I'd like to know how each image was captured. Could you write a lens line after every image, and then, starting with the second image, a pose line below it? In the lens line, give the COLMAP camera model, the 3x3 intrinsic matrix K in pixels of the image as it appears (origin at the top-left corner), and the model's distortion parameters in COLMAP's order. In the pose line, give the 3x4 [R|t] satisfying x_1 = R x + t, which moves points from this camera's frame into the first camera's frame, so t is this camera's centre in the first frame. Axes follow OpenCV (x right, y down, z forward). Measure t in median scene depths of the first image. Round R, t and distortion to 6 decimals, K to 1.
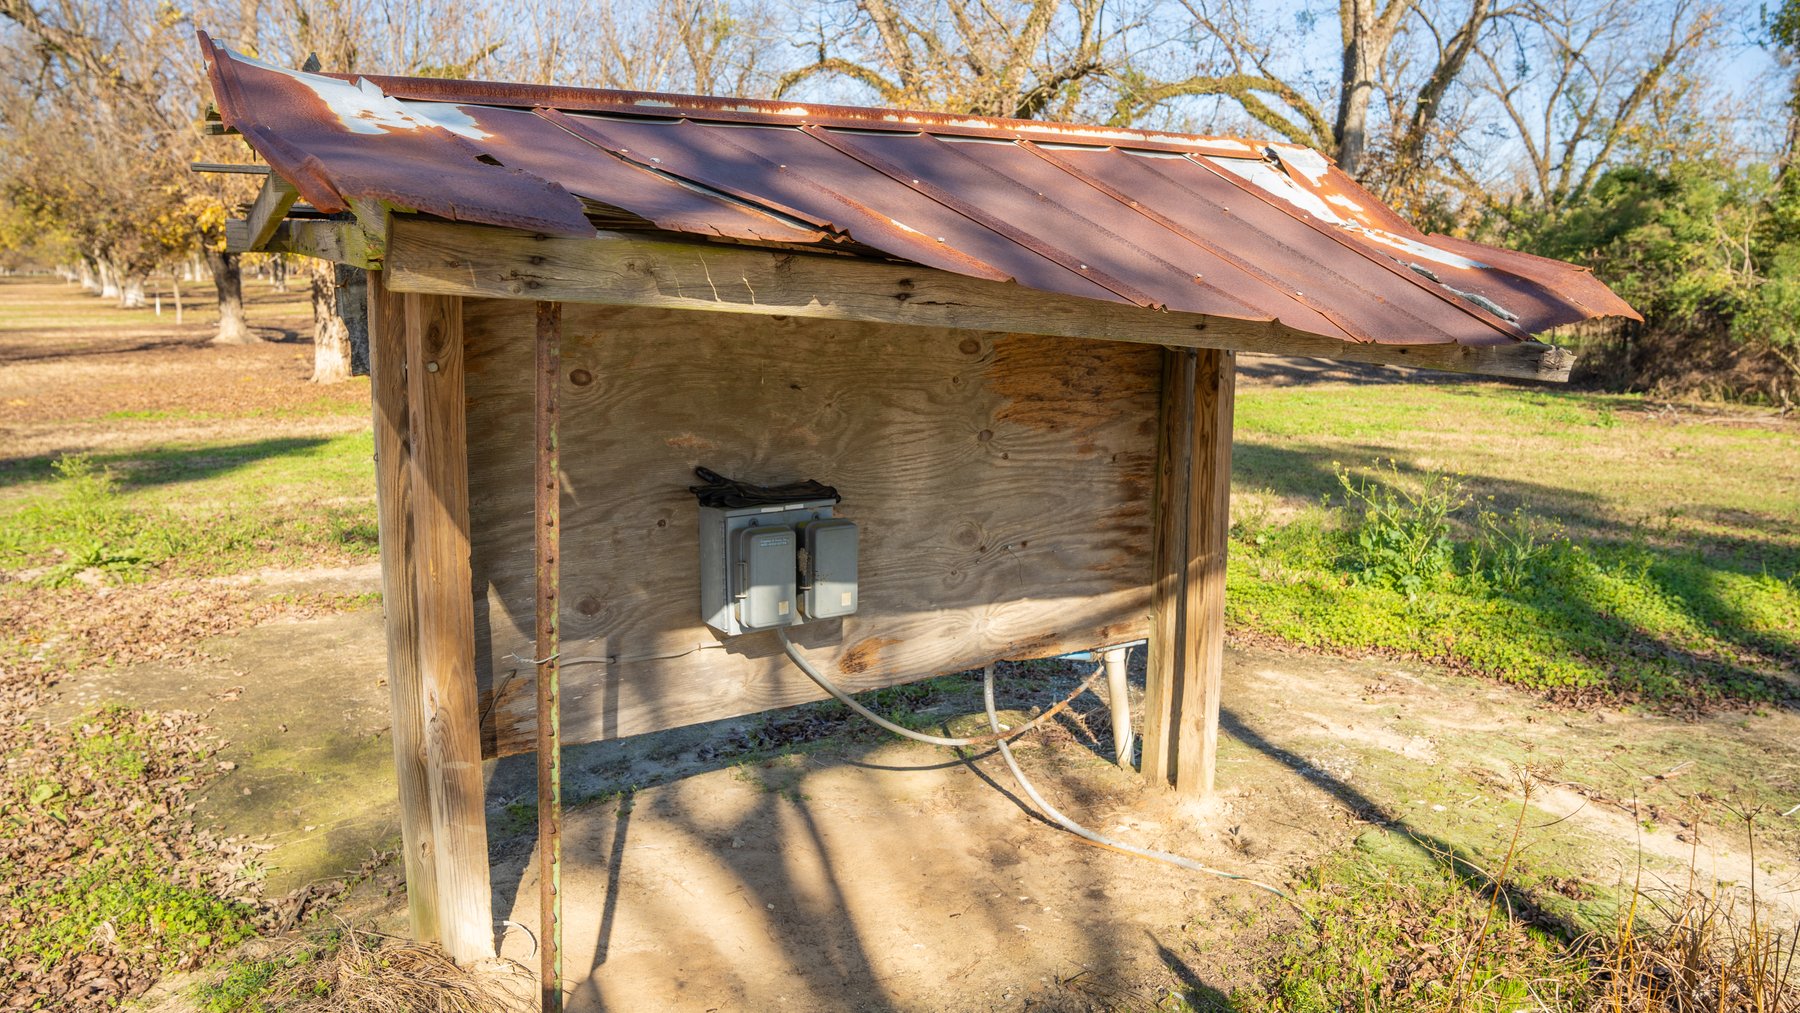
lens RADIAL K [[1257.7, 0, 895.7], [0, 1257.7, 490.6], [0, 0, 1]] dist [-0.160566, 0.127186]
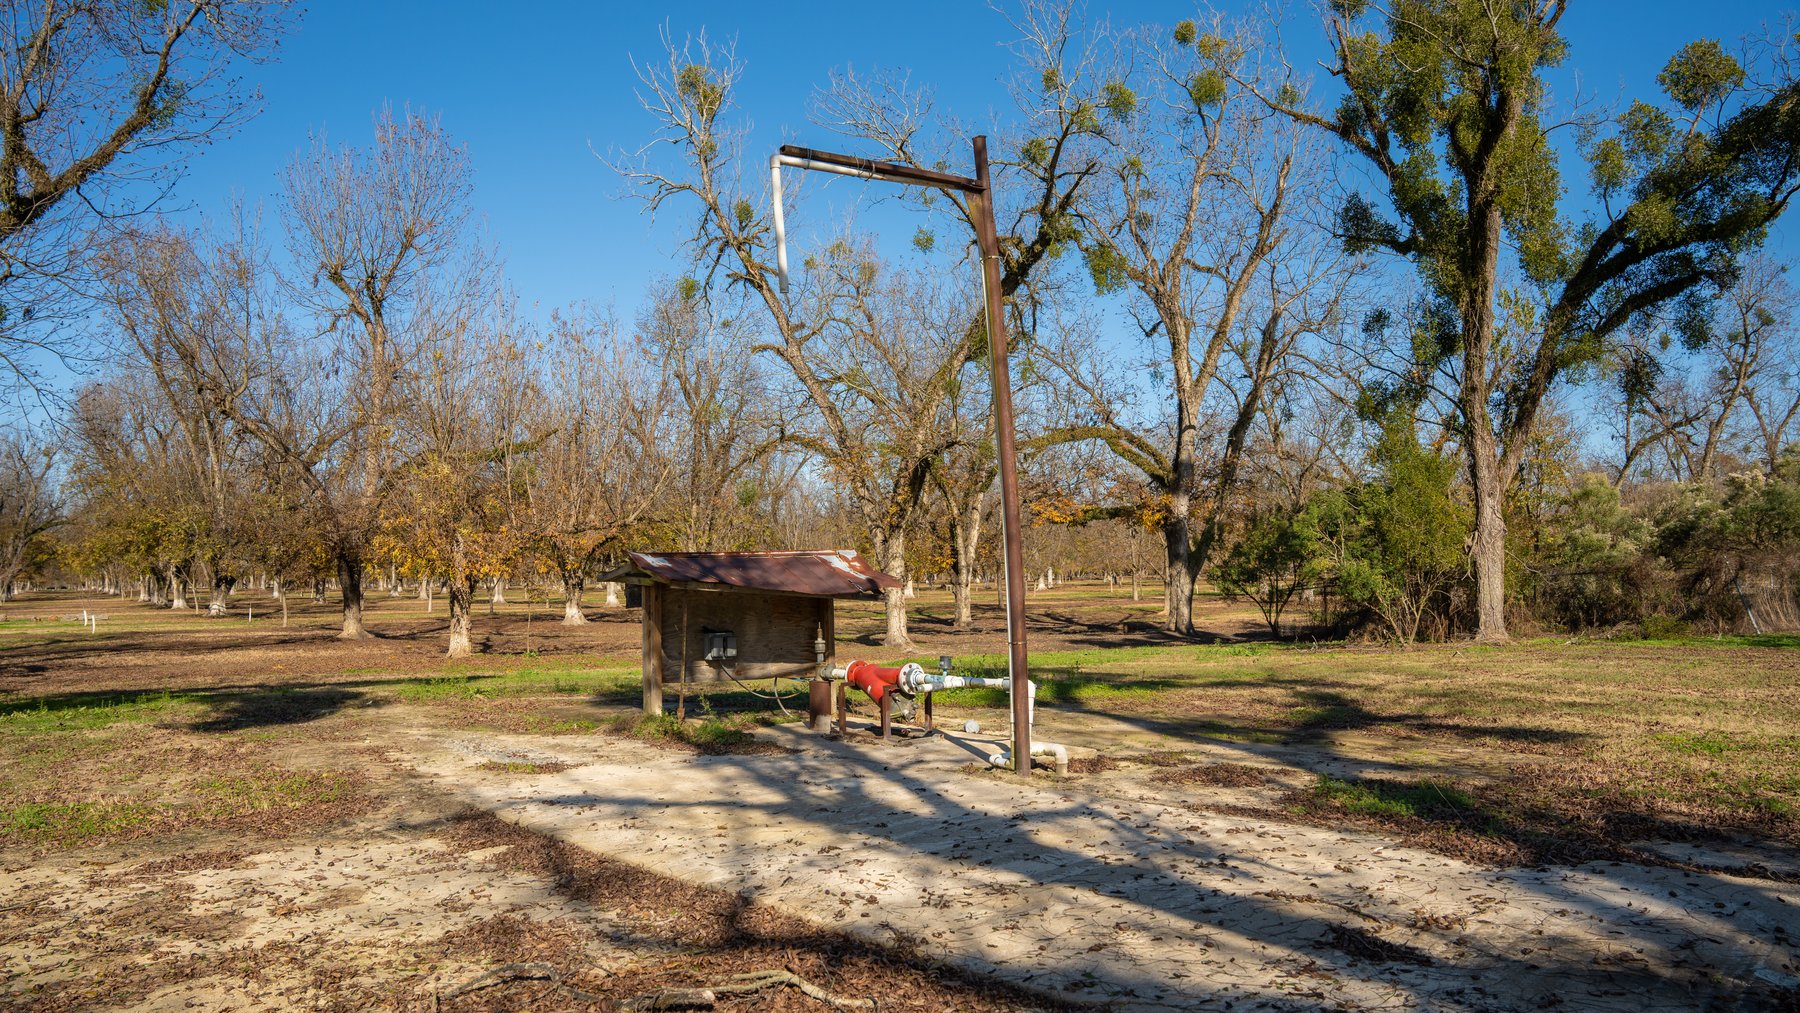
lens RADIAL K [[1257.7, 0, 895.7], [0, 1257.7, 490.6], [0, 0, 1]] dist [-0.160566, 0.127186]
pose [[0.999607, -0.027407, 0.005829, 0.282356], [0.028005, 0.970353, -0.240062, 0.323870], [0.000924, 0.240131, 0.970740, -1.878237]]
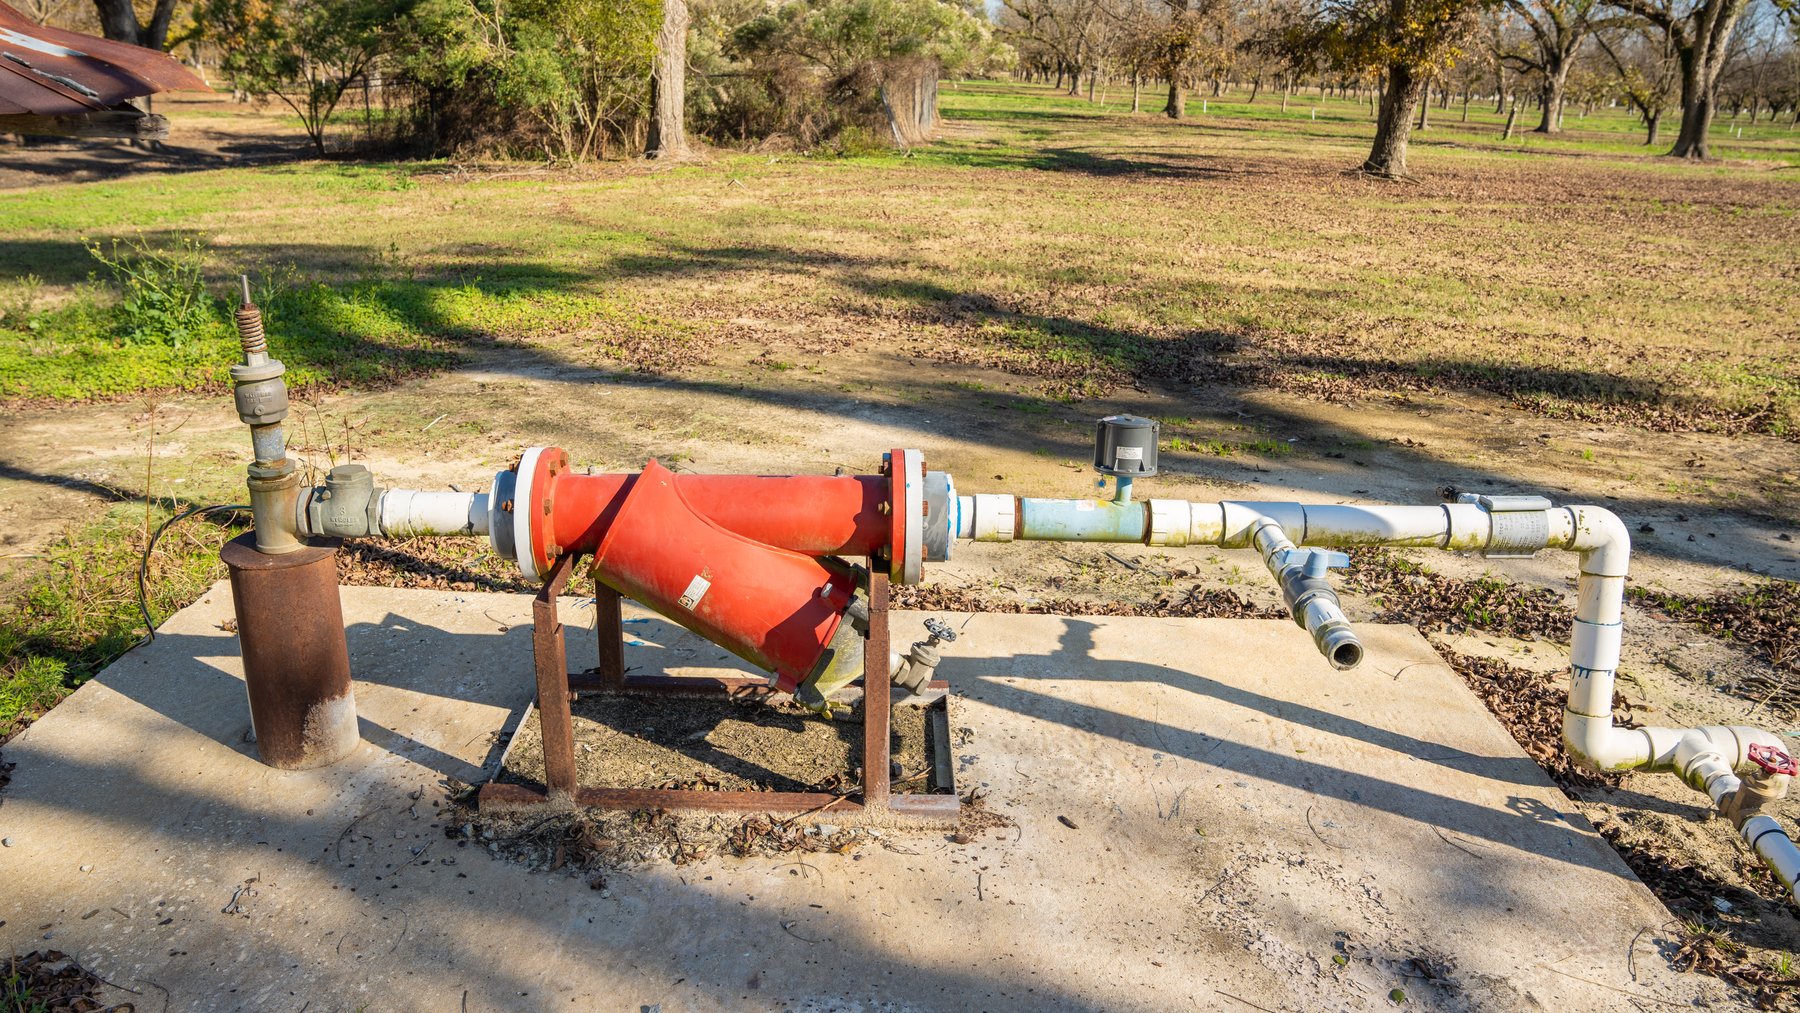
lens RADIAL K [[1257.7, 0, 895.7], [0, 1257.7, 490.6], [0, 0, 1]] dist [-0.160566, 0.127186]
pose [[0.645833, -0.247076, 0.722394, 0.001137], [0.117781, 0.967103, 0.225474, 0.028710], [-0.754339, -0.060534, 0.653688, -0.182735]]
